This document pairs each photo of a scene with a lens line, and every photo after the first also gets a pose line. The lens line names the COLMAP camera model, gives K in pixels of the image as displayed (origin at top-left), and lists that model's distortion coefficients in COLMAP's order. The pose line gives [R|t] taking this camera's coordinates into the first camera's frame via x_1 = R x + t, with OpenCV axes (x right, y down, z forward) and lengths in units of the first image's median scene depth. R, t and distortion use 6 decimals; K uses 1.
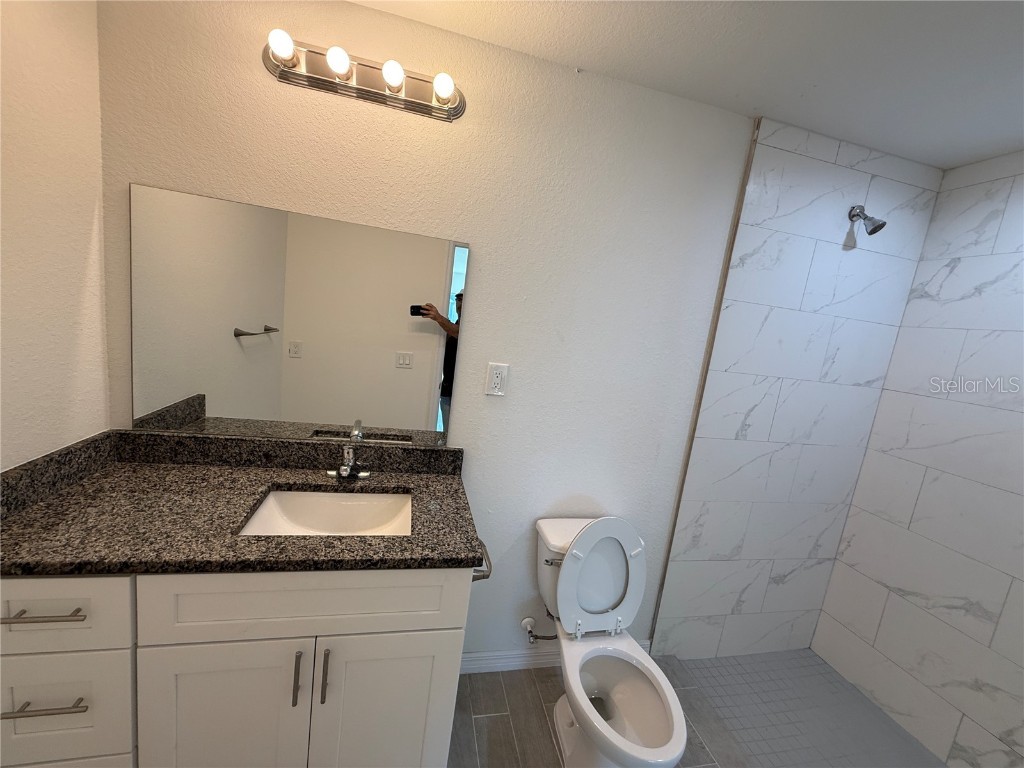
lens RADIAL K [[410.0, 0, 513.7], [0, 410.0, 385.3], [0, 0, 1]] dist [0.002507, -0.000337]
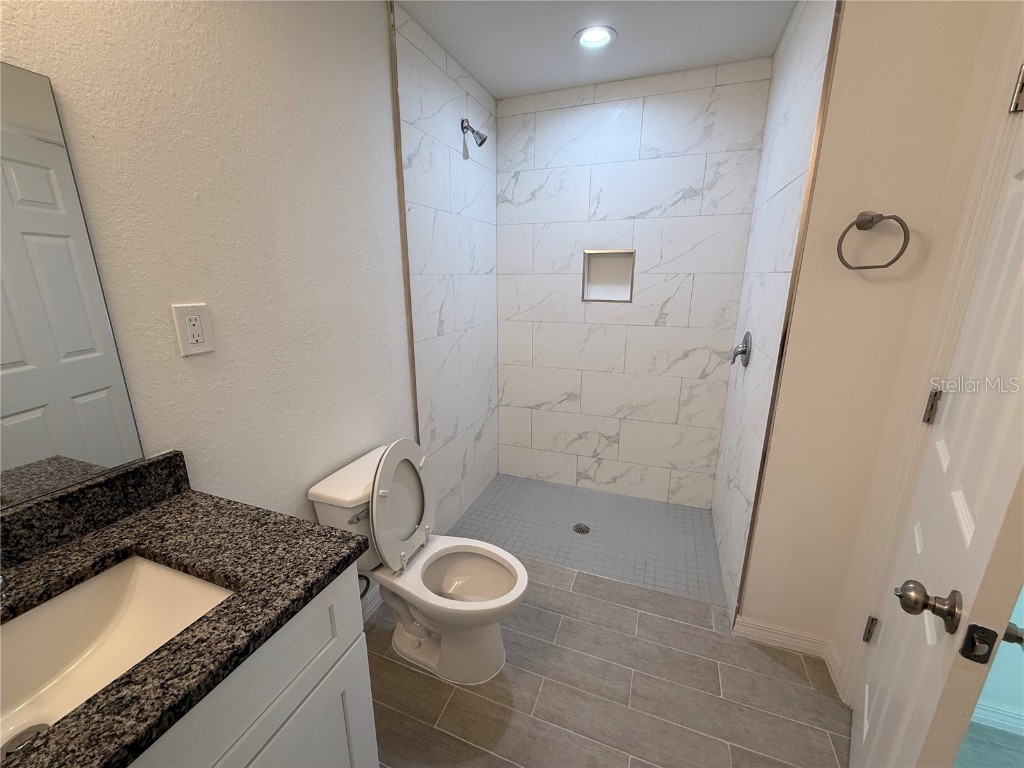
lens RADIAL K [[410.0, 0, 509.5], [0, 410.0, 383.6], [0, 0, 1]] dist [0.002507, -0.000337]
pose [[0.555149, -0.335801, 0.760951, -0.268151], [0.202060, 0.941920, 0.268249, -0.006764], [-0.806834, 0.004839, 0.590758, 0.202400]]
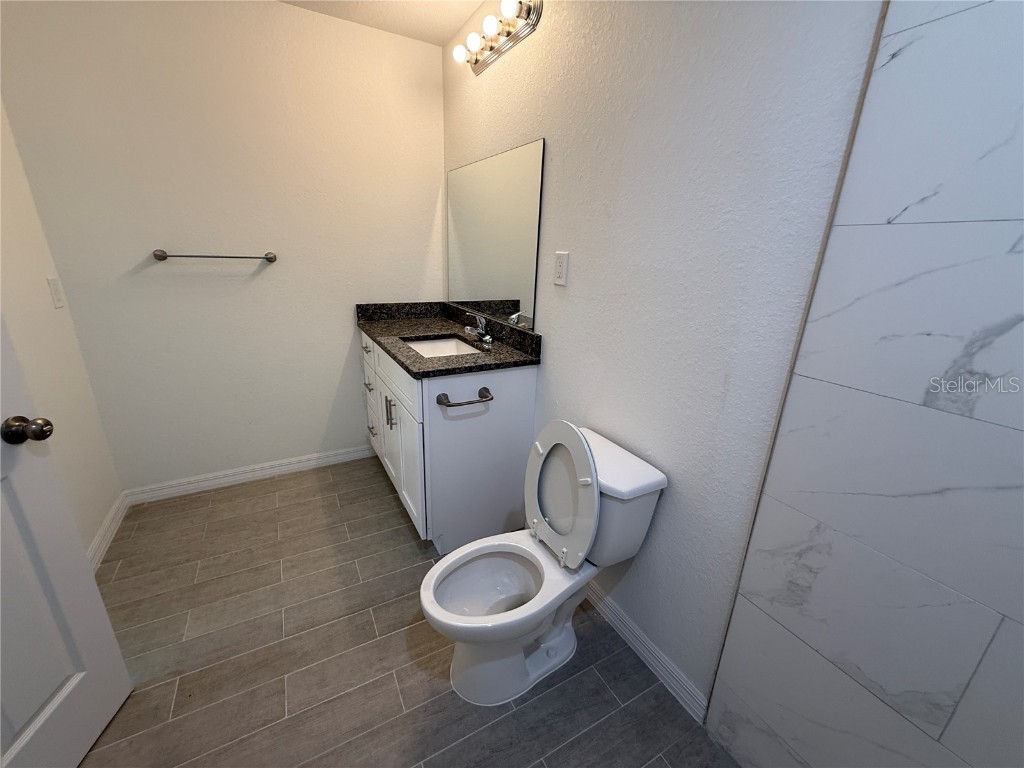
lens RADIAL K [[410.0, 0, 506.6], [0, 410.0, 381.2], [0, 0, 1]] dist [0.002507, -0.000337]
pose [[0.274104, 0.180496, -0.944610, 0.869566], [-0.145371, 0.978719, 0.144830, 0.121694], [0.950649, 0.097621, 0.294509, 0.562769]]
